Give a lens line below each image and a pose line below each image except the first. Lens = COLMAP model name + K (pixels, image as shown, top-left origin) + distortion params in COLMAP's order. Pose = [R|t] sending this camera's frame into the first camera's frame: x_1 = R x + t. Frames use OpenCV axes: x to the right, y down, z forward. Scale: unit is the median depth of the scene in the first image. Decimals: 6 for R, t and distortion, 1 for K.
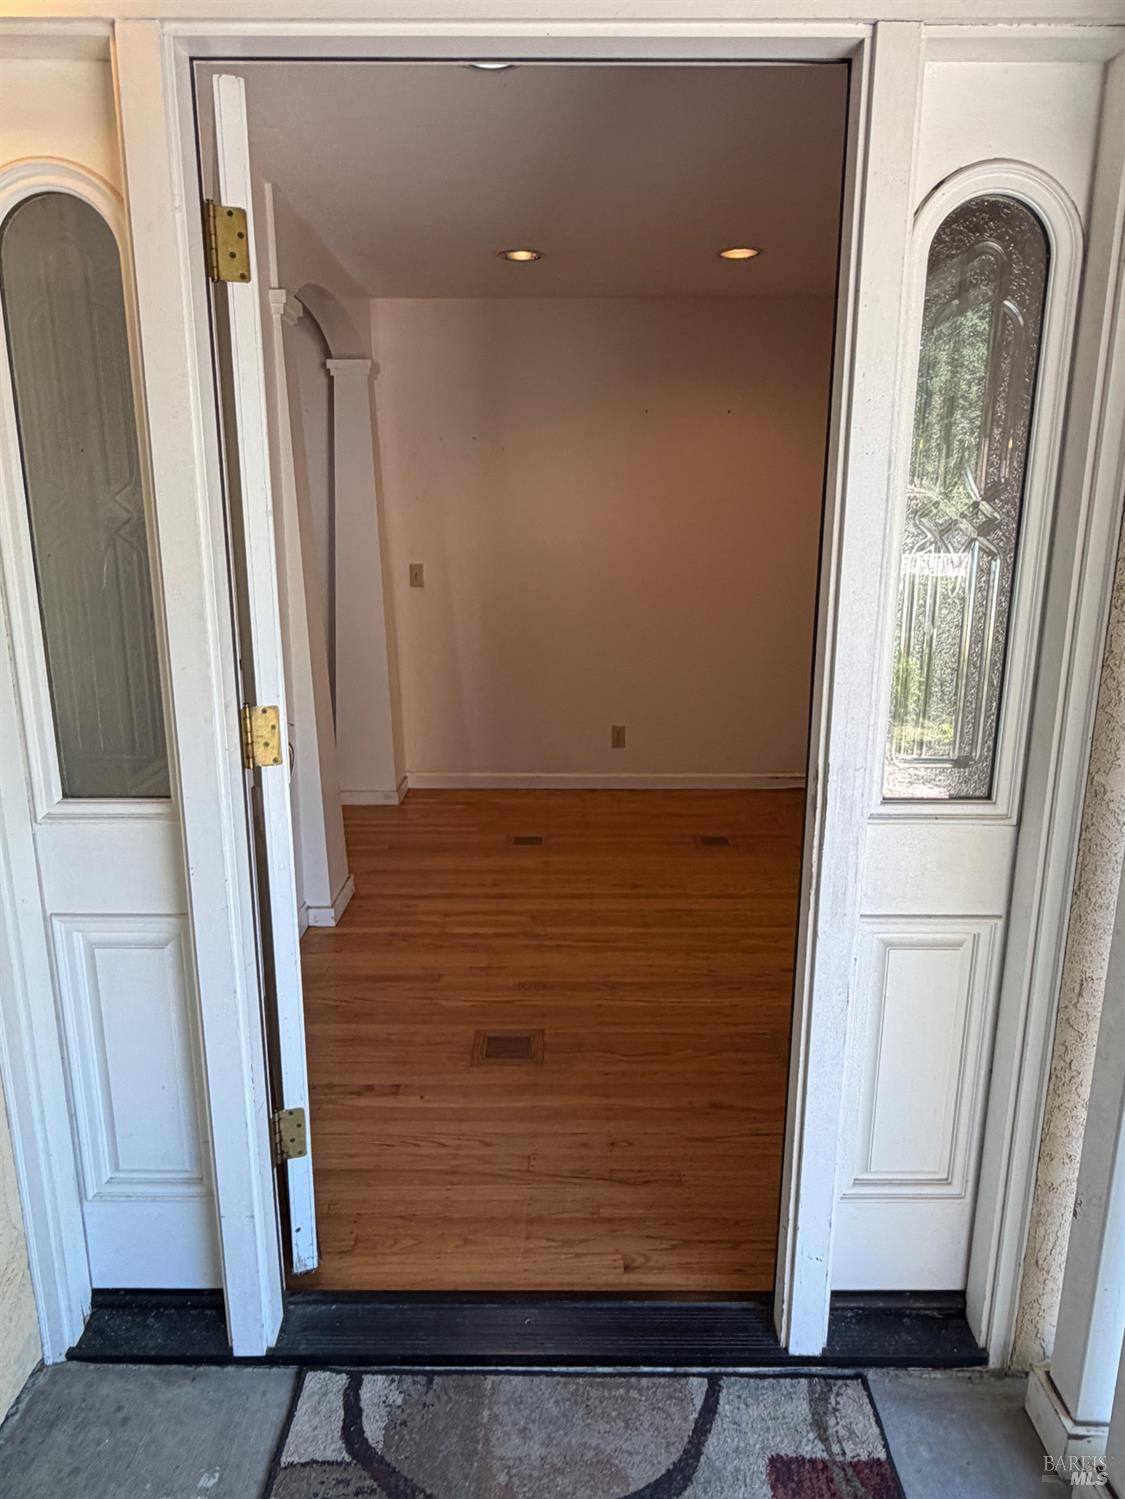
lens RADIAL K [[996.7, 0, 555.9], [0, 996.7, 755.0], [0, 0, 1]] dist [0.007183, -0.000513]
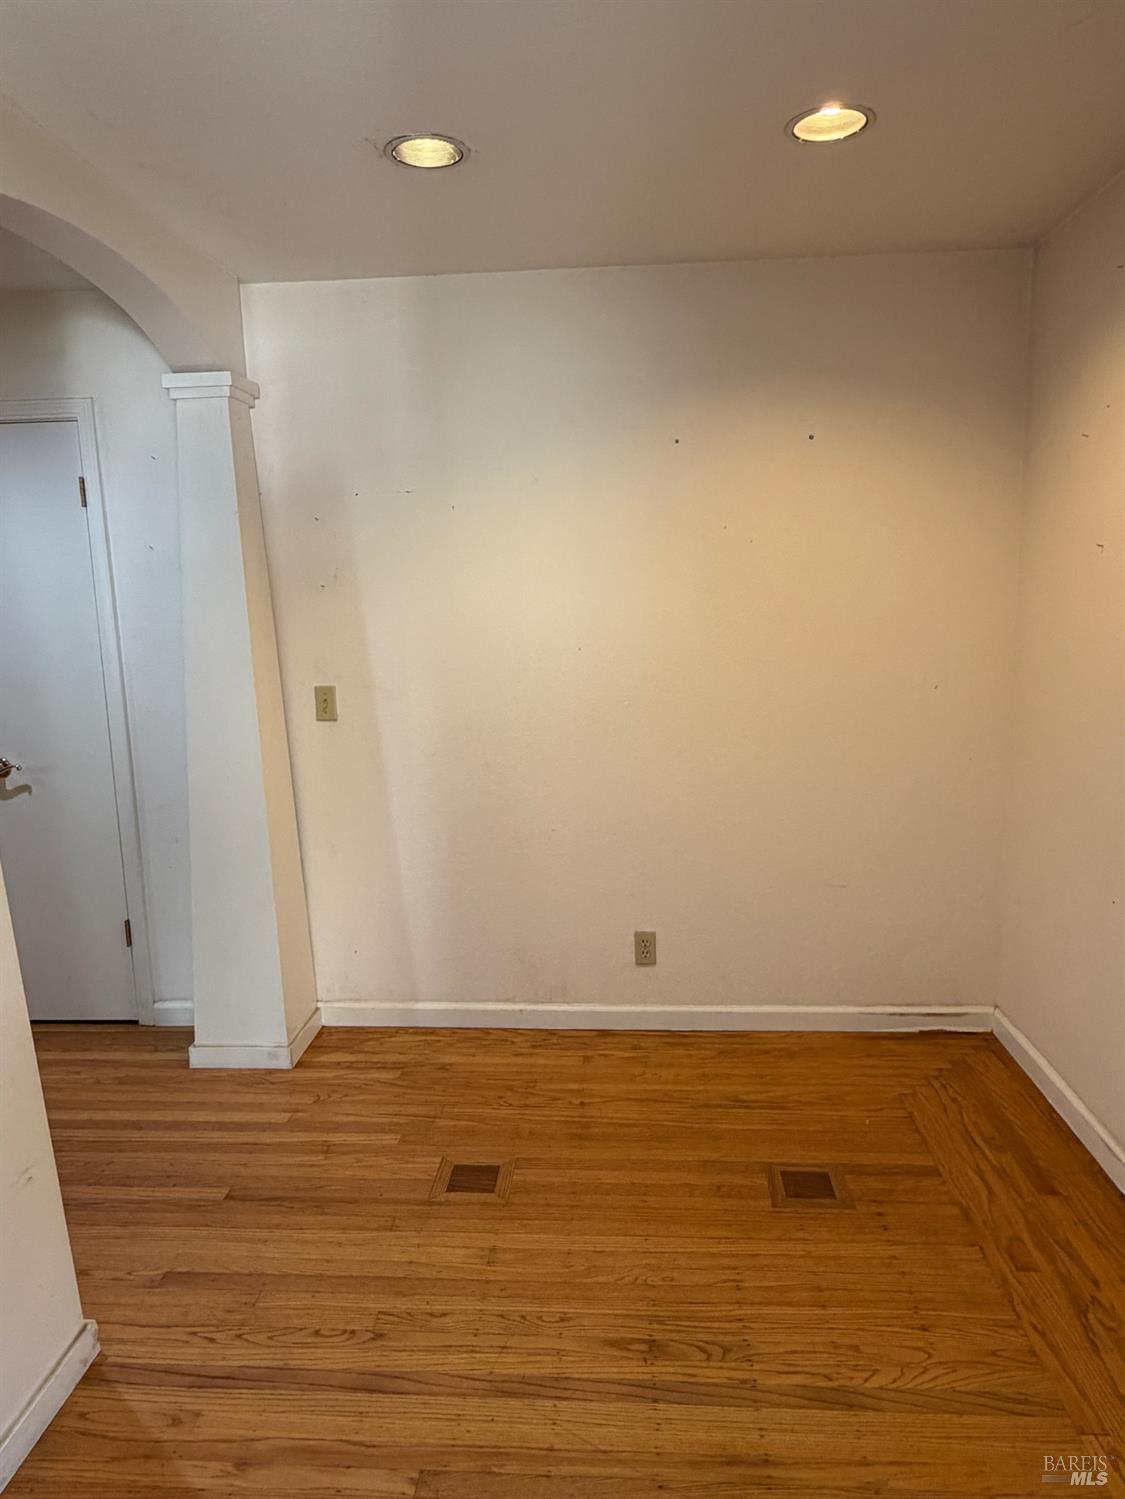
lens RADIAL K [[996.7, 0, 560.4], [0, 996.7, 746.6], [0, 0, 1]] dist [0.007183, -0.000513]
pose [[0.997547, -0.012114, -0.068950, 0.063628], [0.006664, 0.996873, -0.078740, -0.113885], [0.069688, 0.078088, 0.994508, 0.419455]]
